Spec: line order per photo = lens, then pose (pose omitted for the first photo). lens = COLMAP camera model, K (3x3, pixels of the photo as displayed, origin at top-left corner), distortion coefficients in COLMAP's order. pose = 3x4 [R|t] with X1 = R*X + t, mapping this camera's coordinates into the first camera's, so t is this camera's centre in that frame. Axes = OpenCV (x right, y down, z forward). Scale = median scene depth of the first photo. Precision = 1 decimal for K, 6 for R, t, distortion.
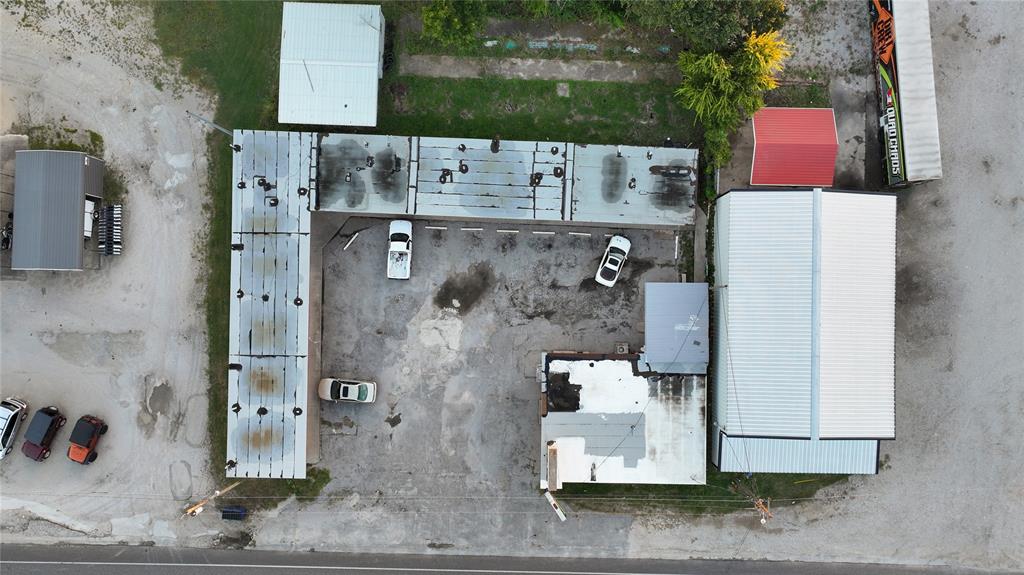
lens RADIAL K [[725.1, 0, 521.8], [0, 725.1, 289.9], [0, 0, 1]] dist [0.005608, 0.004469]
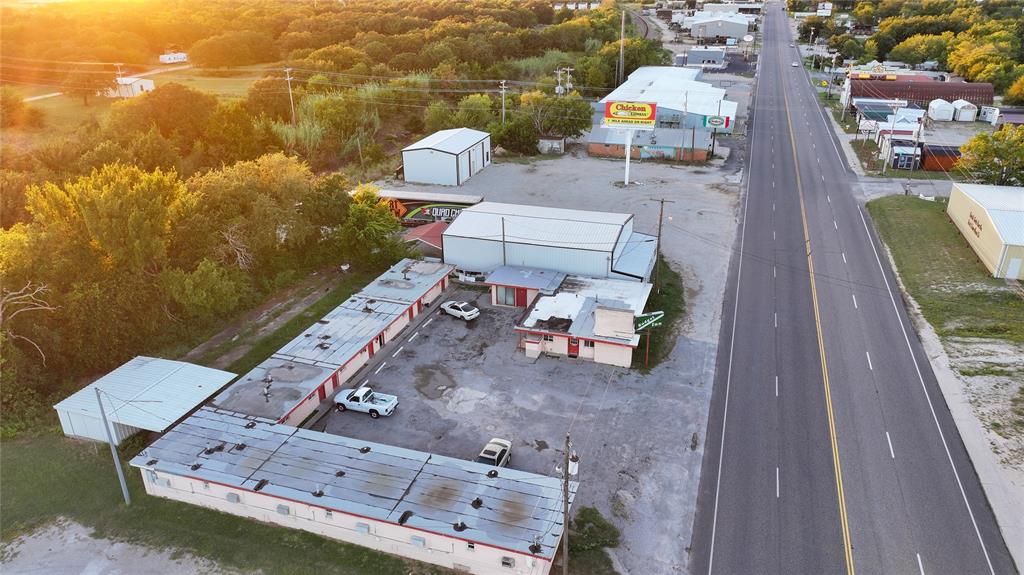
lens RADIAL K [[715.1, 0, 524.1], [0, 715.1, 287.4], [0, 0, 1]] dist [0.003882, 0.002222]
pose [[0.283388, -0.381690, 0.879775, -0.859851], [0.958911, 0.125629, -0.254375, 0.354259], [-0.013433, 0.915713, 0.401609, 0.492045]]
